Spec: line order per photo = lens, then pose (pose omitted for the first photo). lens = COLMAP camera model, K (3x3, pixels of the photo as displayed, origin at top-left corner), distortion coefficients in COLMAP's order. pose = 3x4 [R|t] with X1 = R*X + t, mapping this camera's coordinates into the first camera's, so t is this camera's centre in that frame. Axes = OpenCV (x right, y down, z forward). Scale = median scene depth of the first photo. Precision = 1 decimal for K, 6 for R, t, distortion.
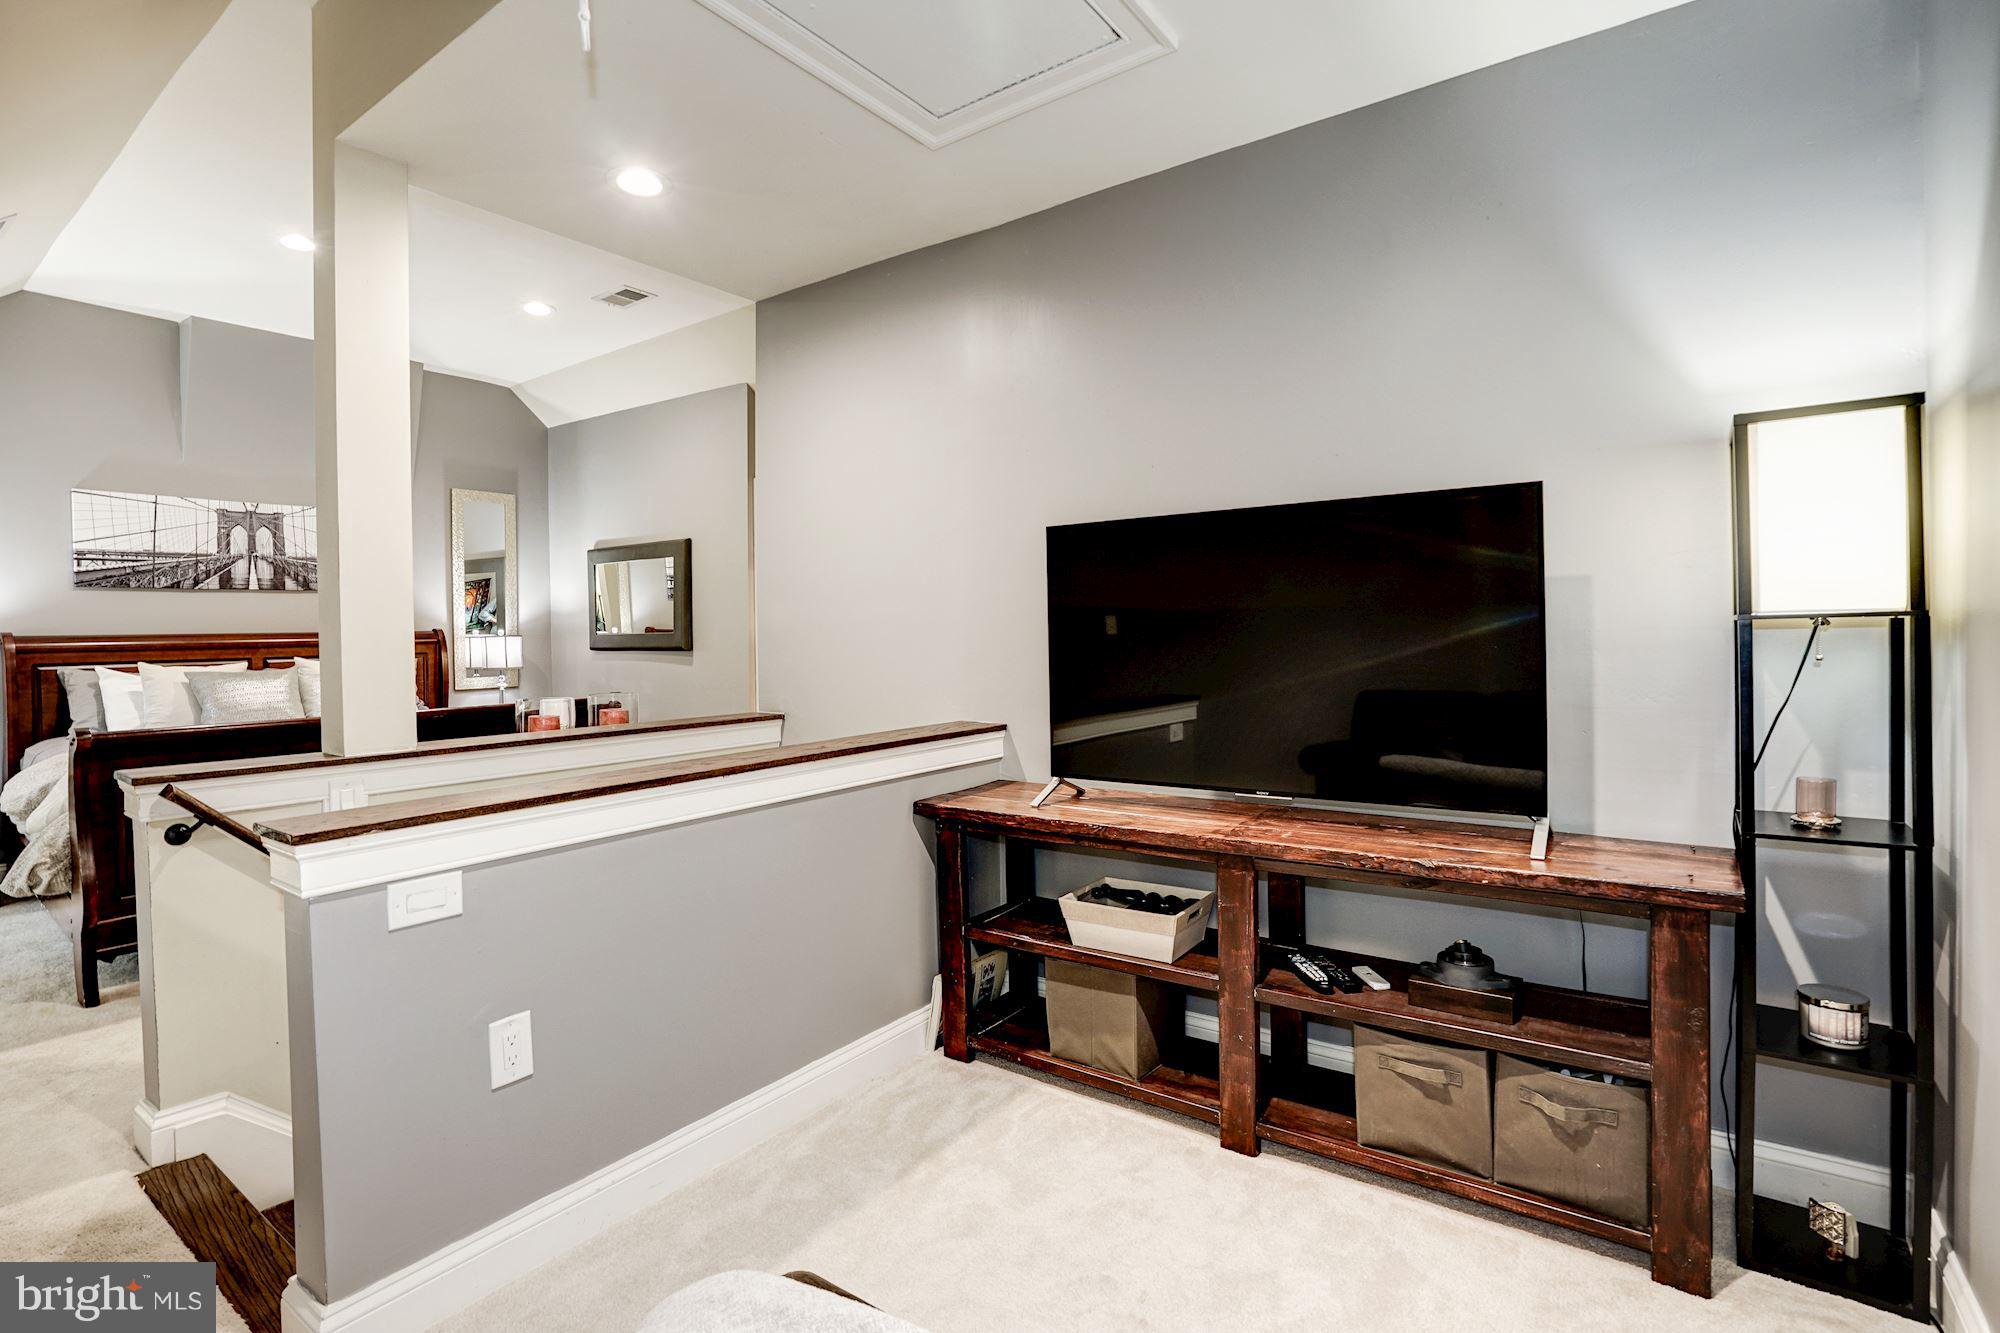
lens RADIAL K [[944.4, 0, 997.2], [0, 944.4, 633.6], [0, 0, 1]] dist [-0.062812, 0.025270]
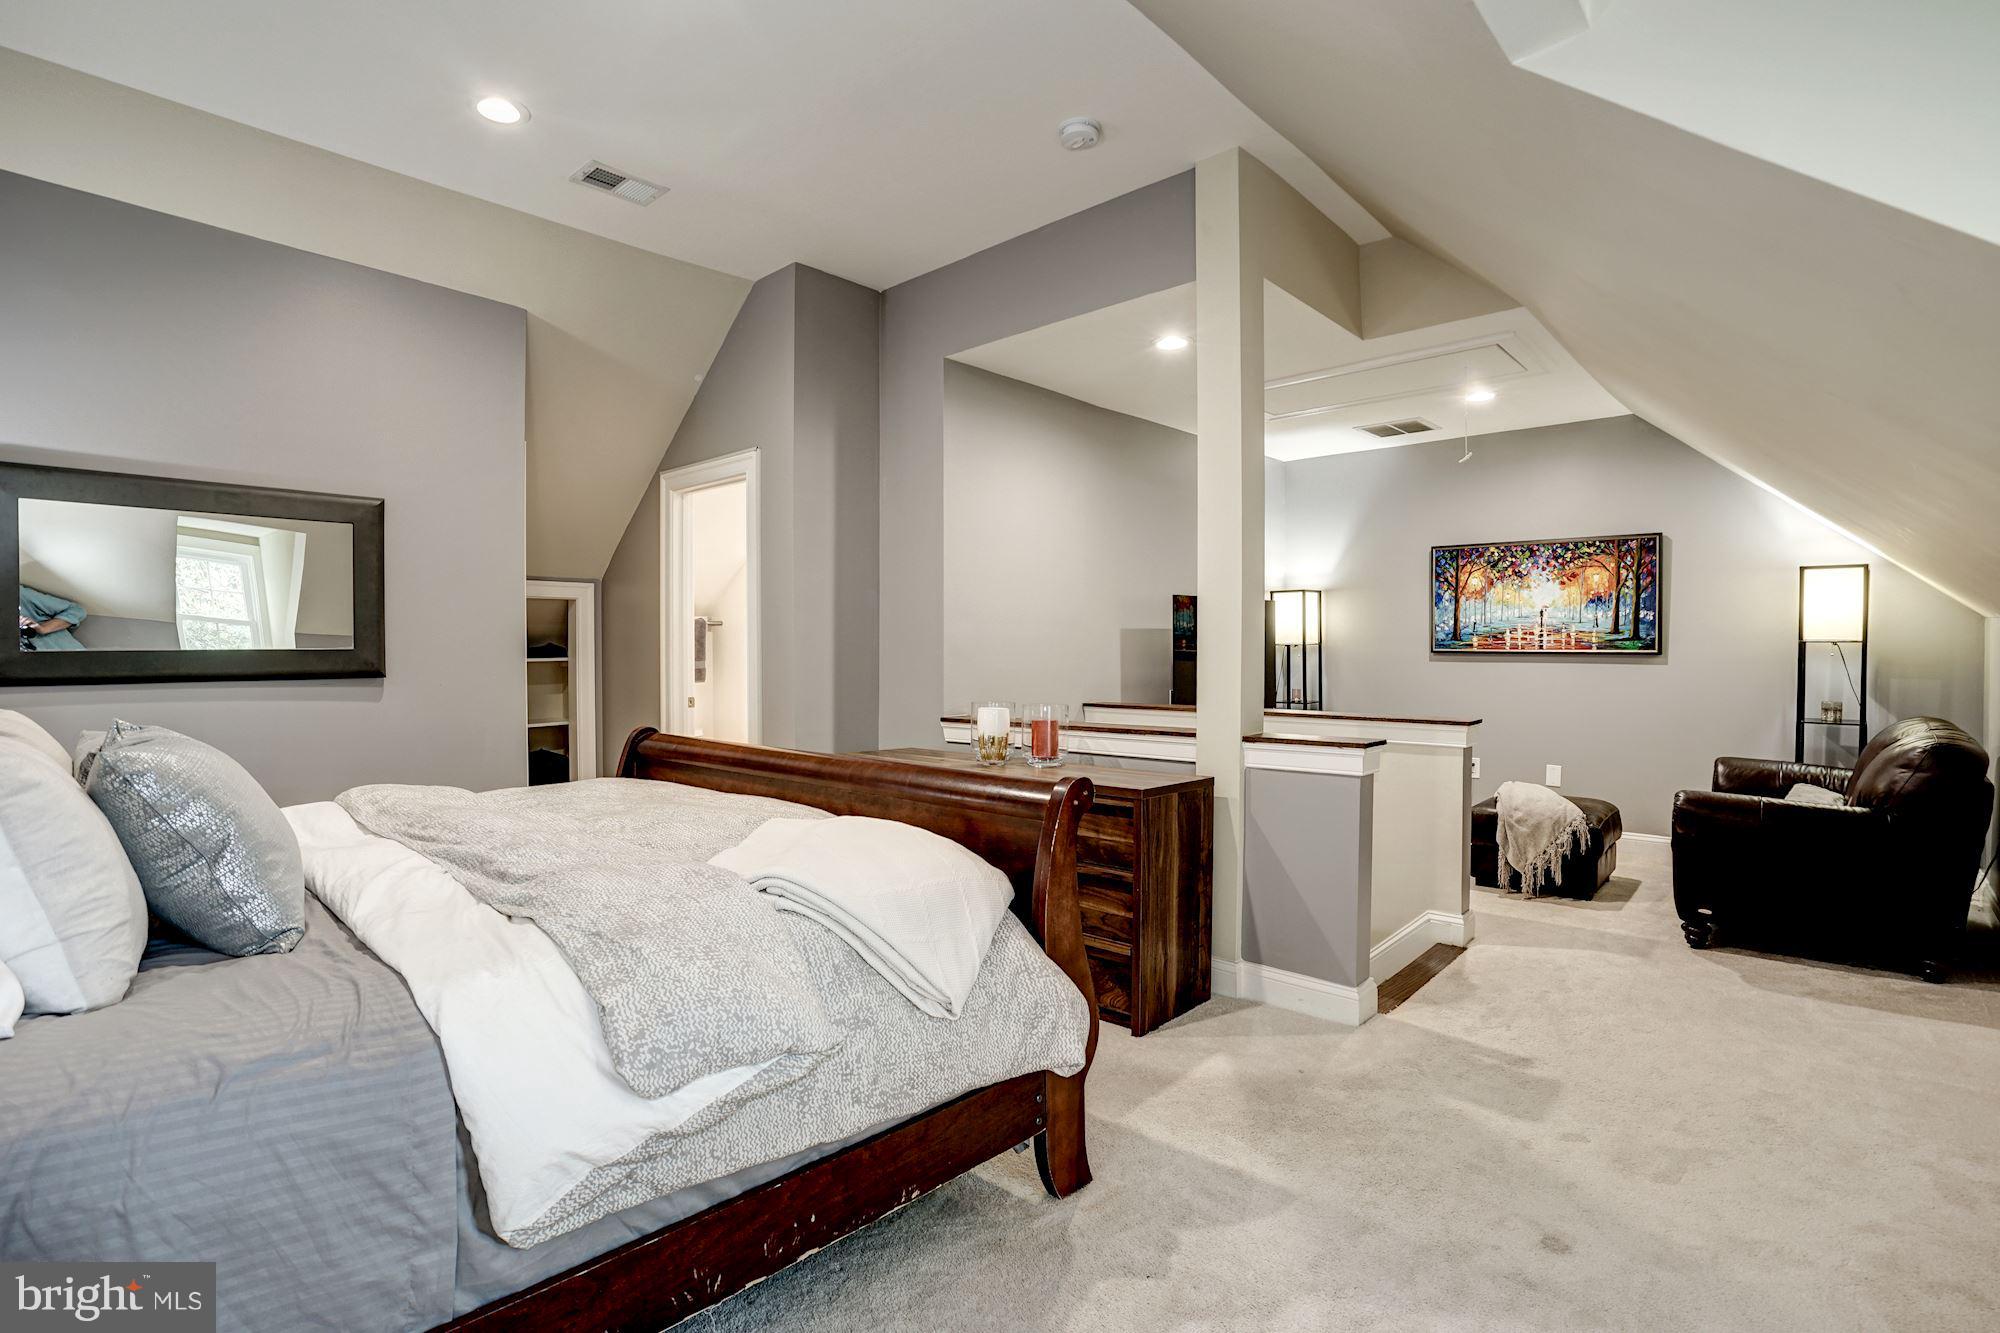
lens RADIAL K [[943.4, 0, 1000.0], [0, 943.4, 664.6], [0, 0, 1]] dist [-0.063603, 0.025368]
pose [[0.135129, -0.006376, 0.990808, -0.942557], [0.007754, 0.999955, 0.005378, 0.010001], [-0.990798, 0.006956, 0.135172, 0.526837]]
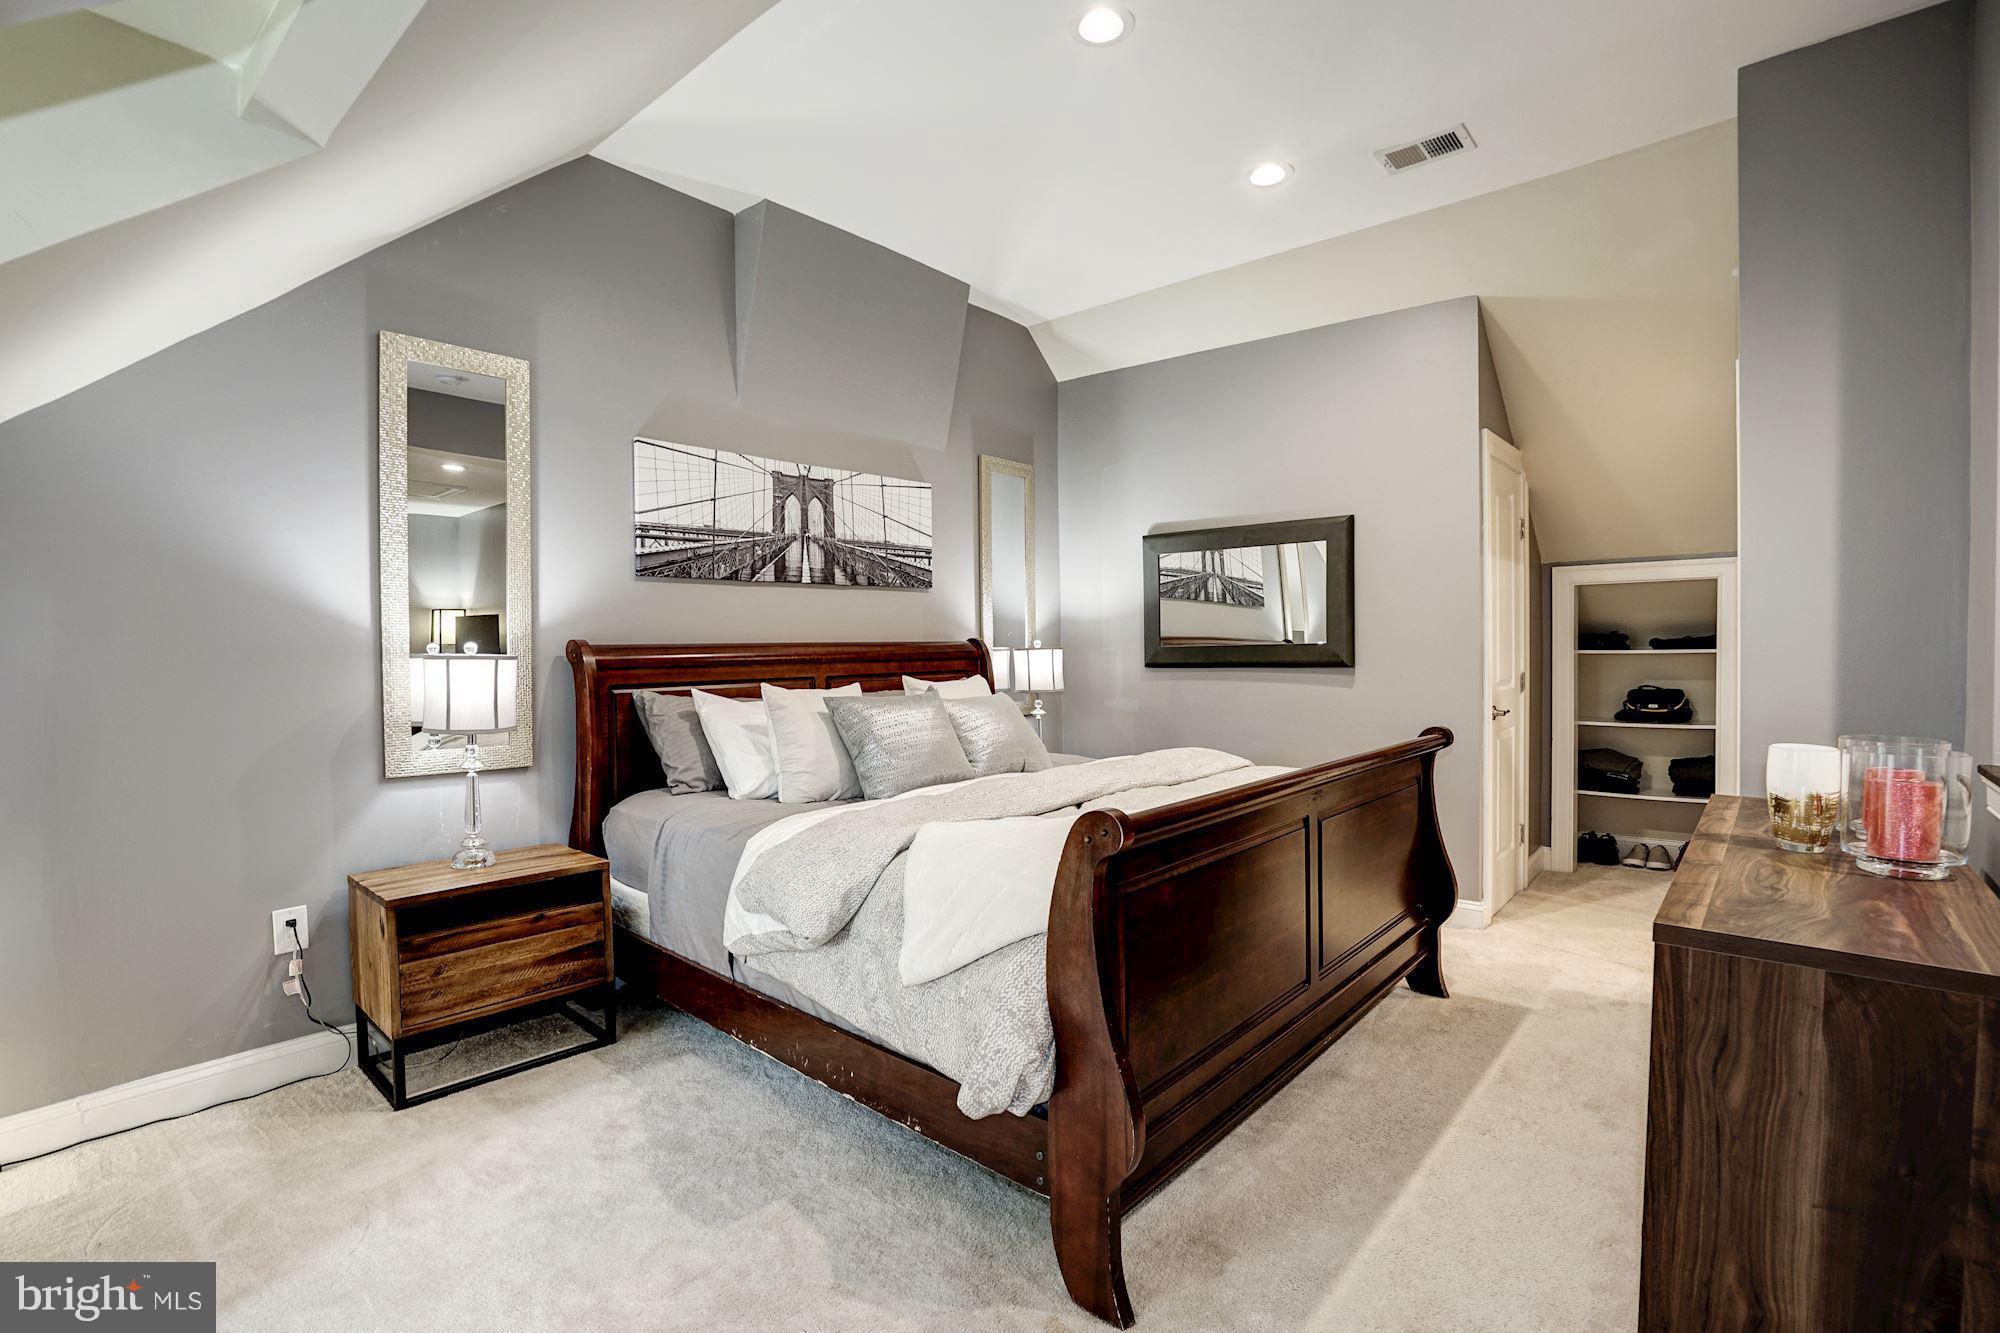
lens RADIAL K [[943.4, 0, 1000.0], [0, 943.4, 664.6], [0, 0, 1]] dist [-0.063603, 0.025368]
pose [[0.995679, 0.000909, -0.092858, -0.608079], [0.000325, 0.999912, 0.013271, 0.007238], [0.092862, -0.013244, 0.995591, 0.274581]]
